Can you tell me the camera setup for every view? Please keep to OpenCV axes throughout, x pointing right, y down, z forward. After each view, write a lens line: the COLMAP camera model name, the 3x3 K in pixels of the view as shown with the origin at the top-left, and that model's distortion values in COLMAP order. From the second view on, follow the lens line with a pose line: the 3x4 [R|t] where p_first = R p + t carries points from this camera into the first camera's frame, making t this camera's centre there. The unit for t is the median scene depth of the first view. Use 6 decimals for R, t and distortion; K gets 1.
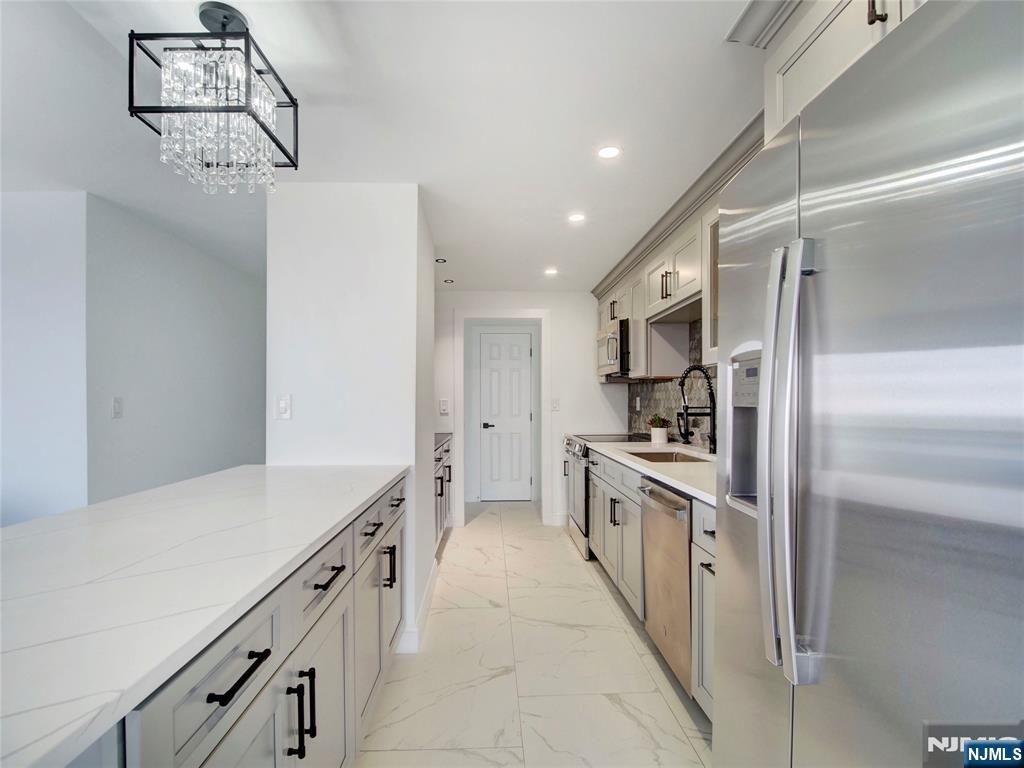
lens RADIAL K [[498.3, 0, 513.2], [0, 498.3, 401.2], [0, 0, 1]] dist [-0.009740, -0.000120]
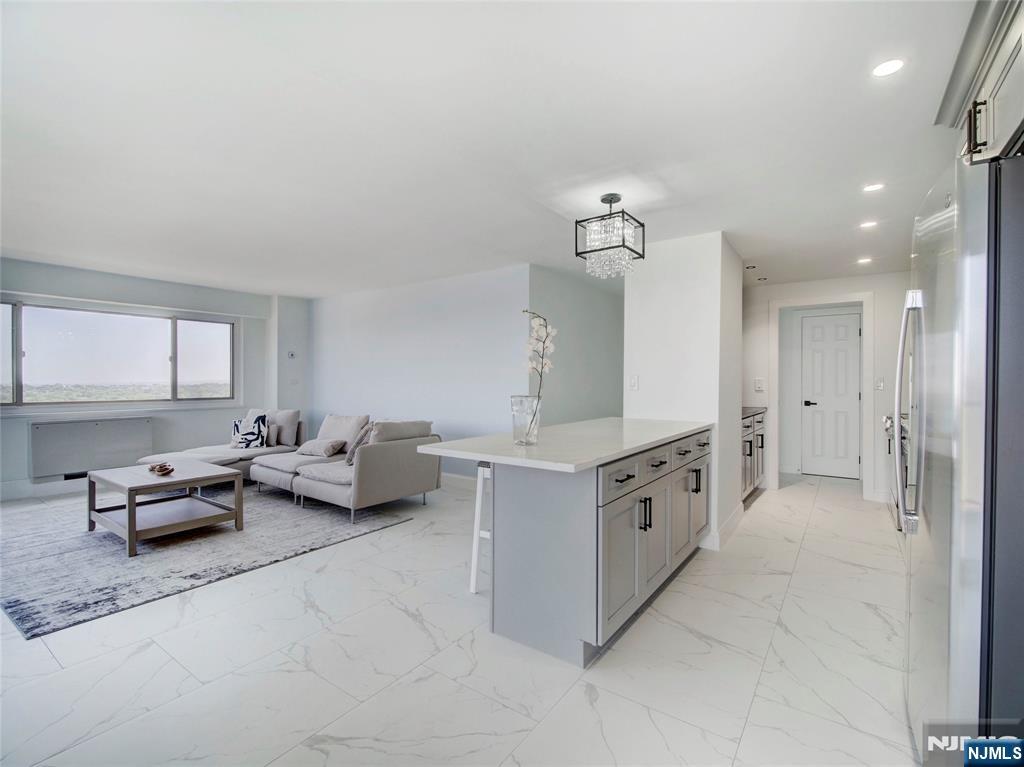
lens RADIAL K [[470.4, 0, 512.0], [0, 470.4, 383.5], [0, 0, 1]] dist [-0.001156, -0.000360]
pose [[0.785257, 0.008370, -0.619114, 0.161619], [-0.004097, 0.999957, 0.008321, 0.002379], [0.619157, -0.003997, 0.785257, -0.409345]]
